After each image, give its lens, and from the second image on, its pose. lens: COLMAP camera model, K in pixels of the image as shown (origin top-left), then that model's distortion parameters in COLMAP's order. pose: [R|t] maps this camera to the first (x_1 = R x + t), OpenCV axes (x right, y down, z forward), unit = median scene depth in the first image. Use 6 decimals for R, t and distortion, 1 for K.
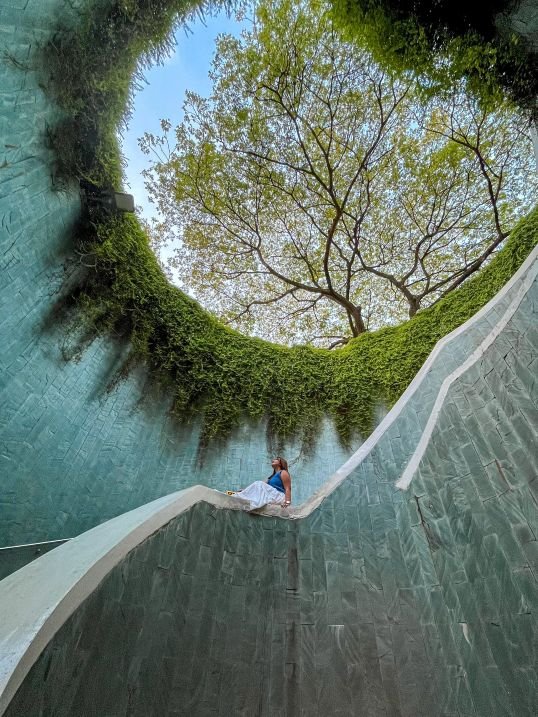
lens RADIAL K [[309.7, 0, 285.2], [0, 309.7, 382.4], [0, 0, 1]] dist [-0.001674, -0.000419]
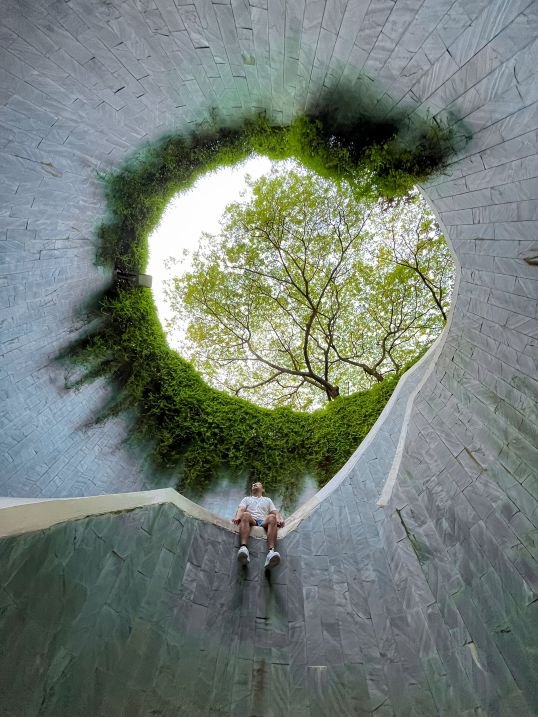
lens RADIAL K [[293.4, 0, 269.0], [0, 293.4, 358.5], [0, 0, 1]] dist [-0.000667, -0.000228]
pose [[0.999829, 0.011286, -0.014642, 0.028725], [-0.016159, 0.918308, -0.395537, 0.228525], [0.008982, 0.395706, 0.918334, -0.004710]]
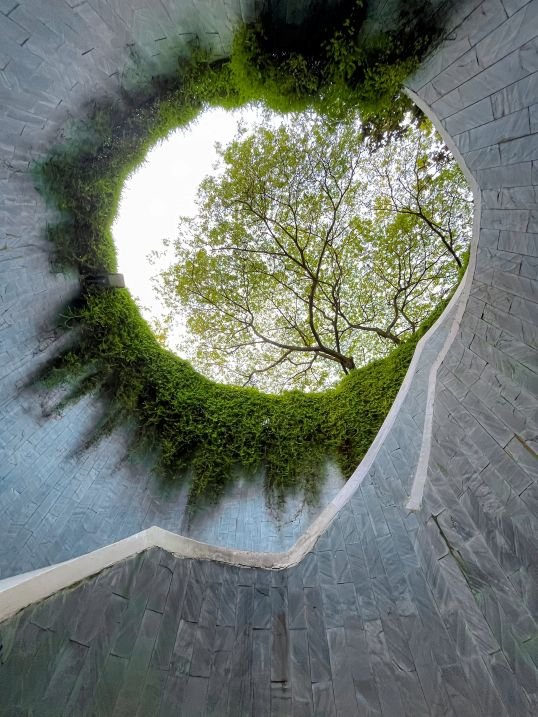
lens RADIAL K [[293.4, 0, 269.0], [0, 293.4, 358.5], [0, 0, 1]] dist [-0.000667, -0.000228]
pose [[0.986730, -0.146853, -0.069263, 0.099576], [0.116419, 0.937247, -0.328656, 0.148013], [0.113181, 0.316231, 0.941906, 0.120023]]
